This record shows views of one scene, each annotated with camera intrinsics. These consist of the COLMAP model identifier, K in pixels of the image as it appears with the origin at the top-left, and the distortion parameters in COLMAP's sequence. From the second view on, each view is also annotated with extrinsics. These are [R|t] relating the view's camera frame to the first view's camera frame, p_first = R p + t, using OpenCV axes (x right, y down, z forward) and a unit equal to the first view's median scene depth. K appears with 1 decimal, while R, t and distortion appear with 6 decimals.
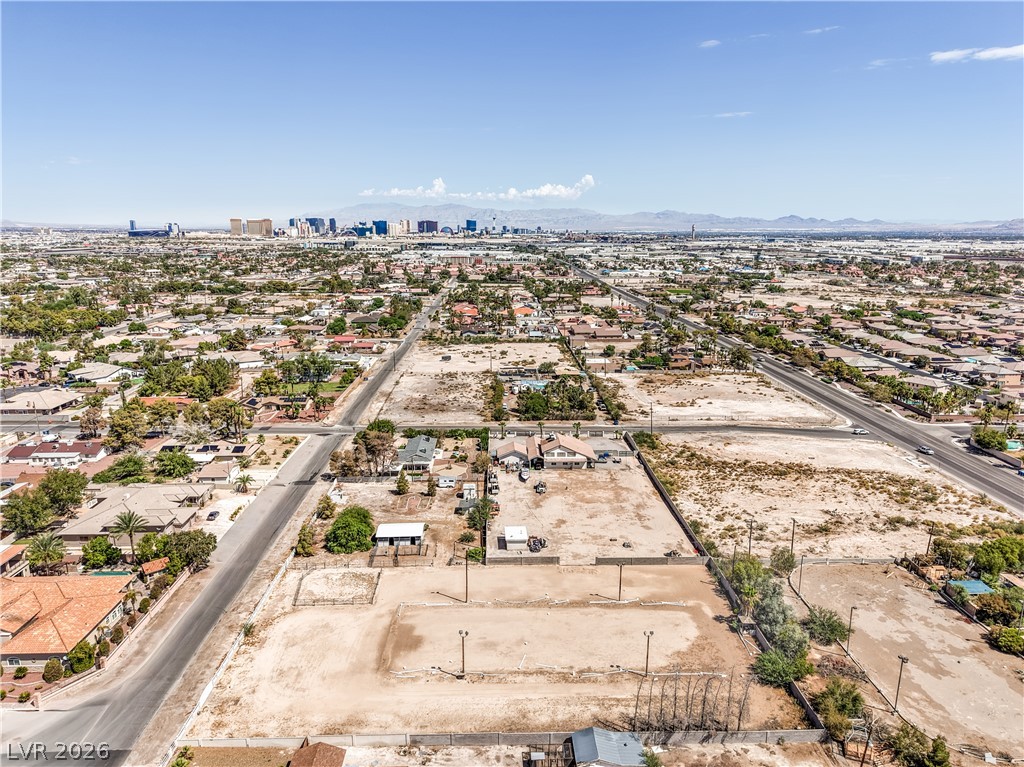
lens RADIAL K [[686.8, 0, 510.4], [0, 686.8, 387.8], [0, 0, 1]] dist [0.045910, -0.051384]
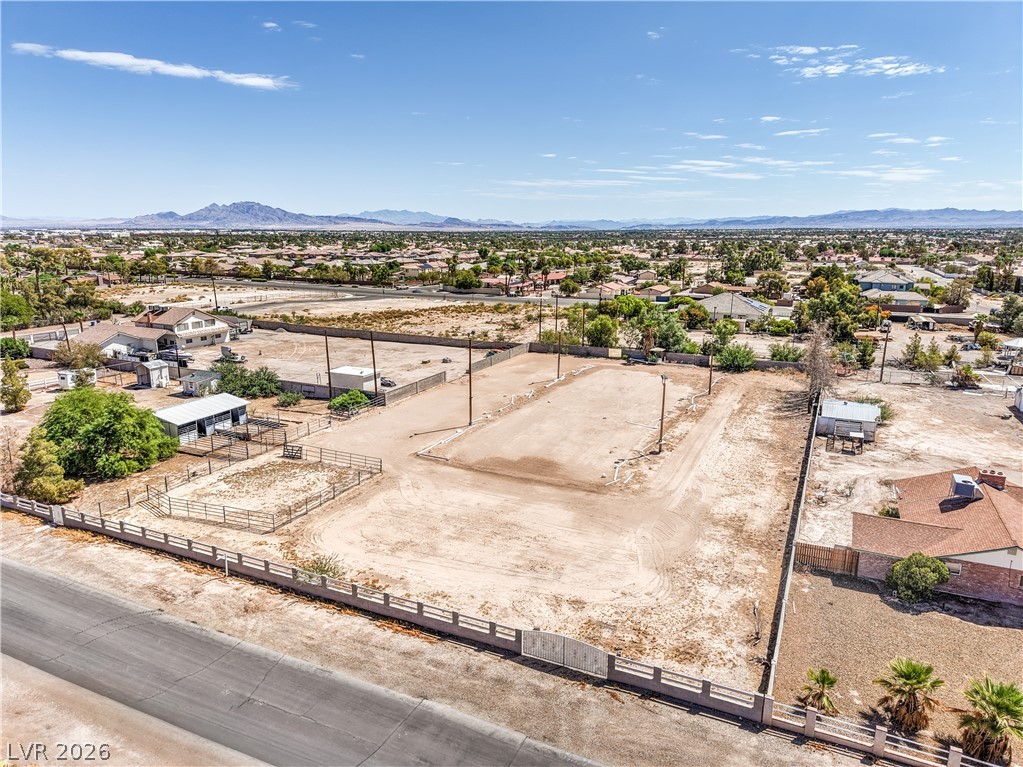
lens RADIAL K [[686.1, 0, 509.9], [0, 686.1, 387.8], [0, 0, 1]] dist [0.045910, -0.051384]
pose [[0.462577, -0.204720, 0.862620, -0.371084], [0.197704, 0.972294, 0.124730, 0.132077], [-0.864255, 0.112846, 0.490234, 0.419199]]
